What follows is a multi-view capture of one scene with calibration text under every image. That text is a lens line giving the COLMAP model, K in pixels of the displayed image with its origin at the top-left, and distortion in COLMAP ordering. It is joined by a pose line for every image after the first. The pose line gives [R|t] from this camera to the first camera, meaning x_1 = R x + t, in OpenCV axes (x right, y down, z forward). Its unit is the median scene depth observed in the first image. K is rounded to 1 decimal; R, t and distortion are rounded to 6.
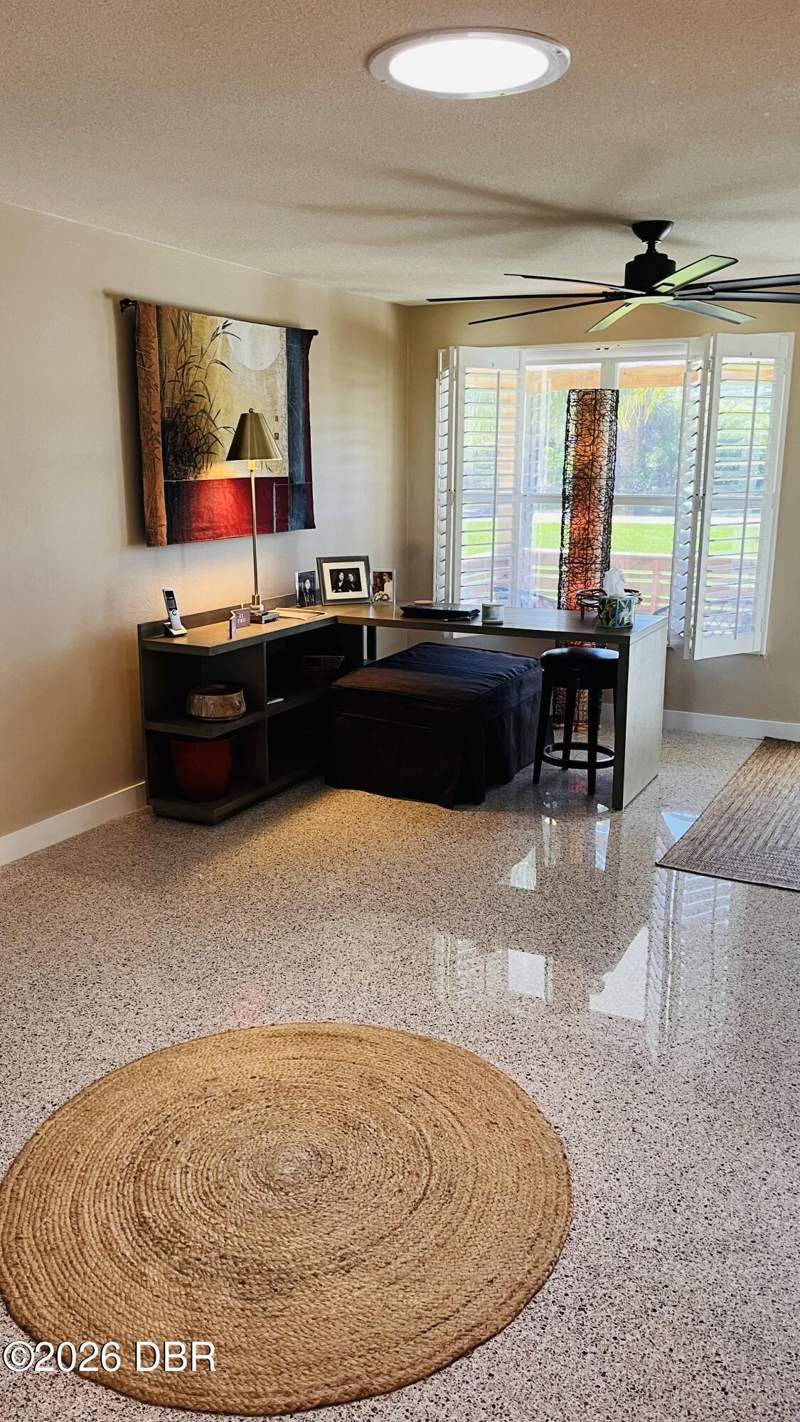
lens RADIAL K [[1052.1, 0, 400.0], [0, 1052.1, 711.0], [0, 0, 1]] dist [0.084605, -0.123897]
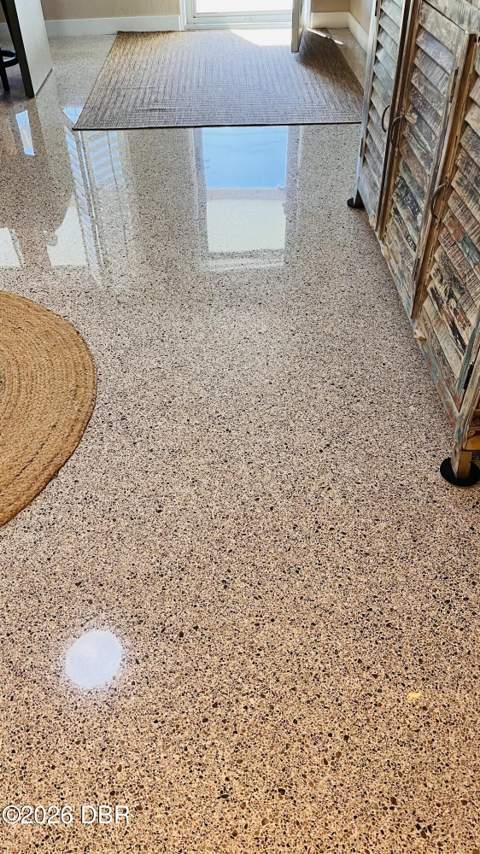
lens RADIAL K [[631.9, 0, 240.0], [0, 631.9, 427.0], [0, 0, 1]] dist [0.084605, -0.123897]
pose [[0.860985, -0.357716, 0.361586, -0.003746], [0.132591, 0.844170, 0.519419, 0.131455], [-0.491045, -0.399269, 0.774248, 0.230695]]
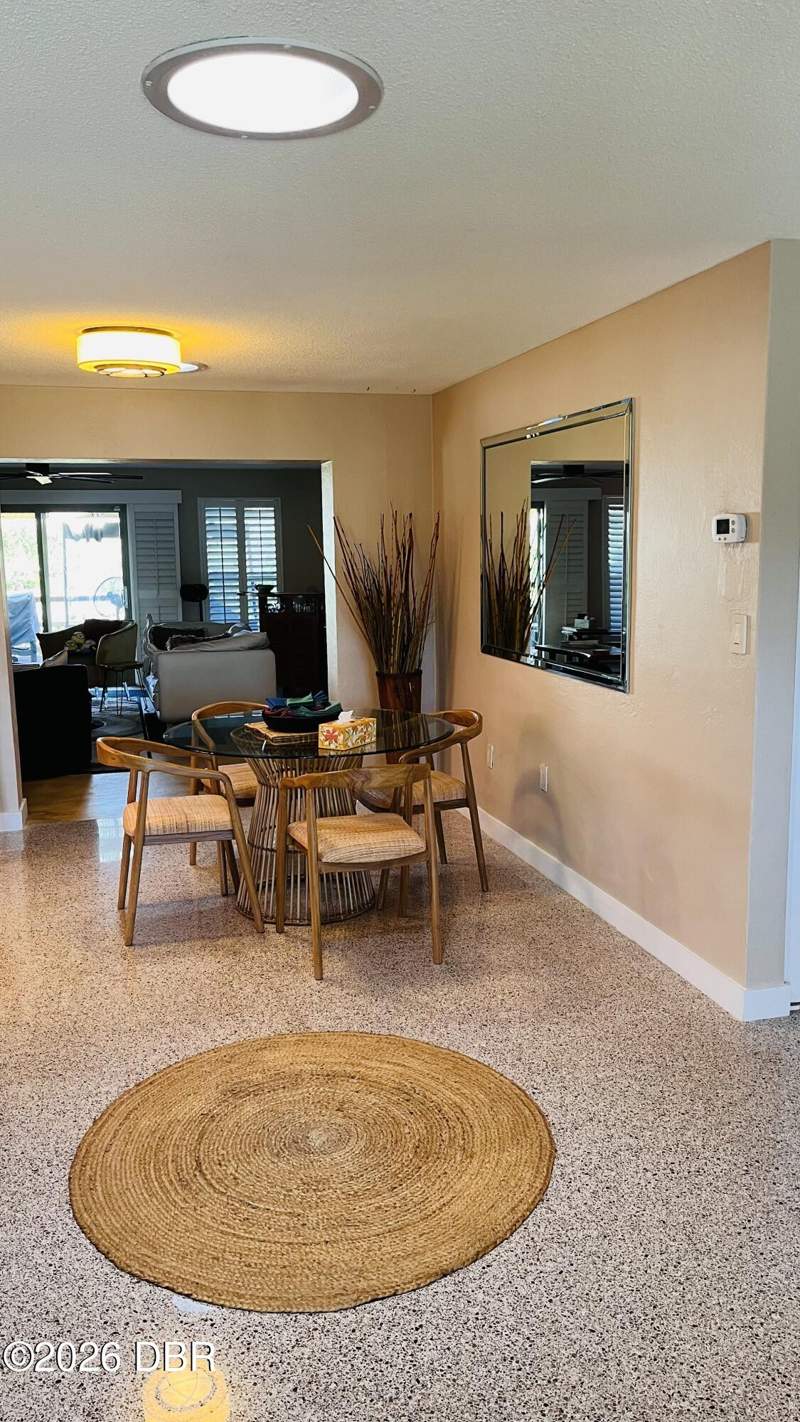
lens RADIAL K [[1052.1, 0, 400.0], [0, 1052.1, 711.0], [0, 0, 1]] dist [0.084605, -0.123897]
pose [[-0.716568, 0.115486, -0.687890, 0.607491], [-0.151310, 0.936978, 0.314923, -0.418287], [0.680908, 0.329749, -0.653934, 1.733171]]
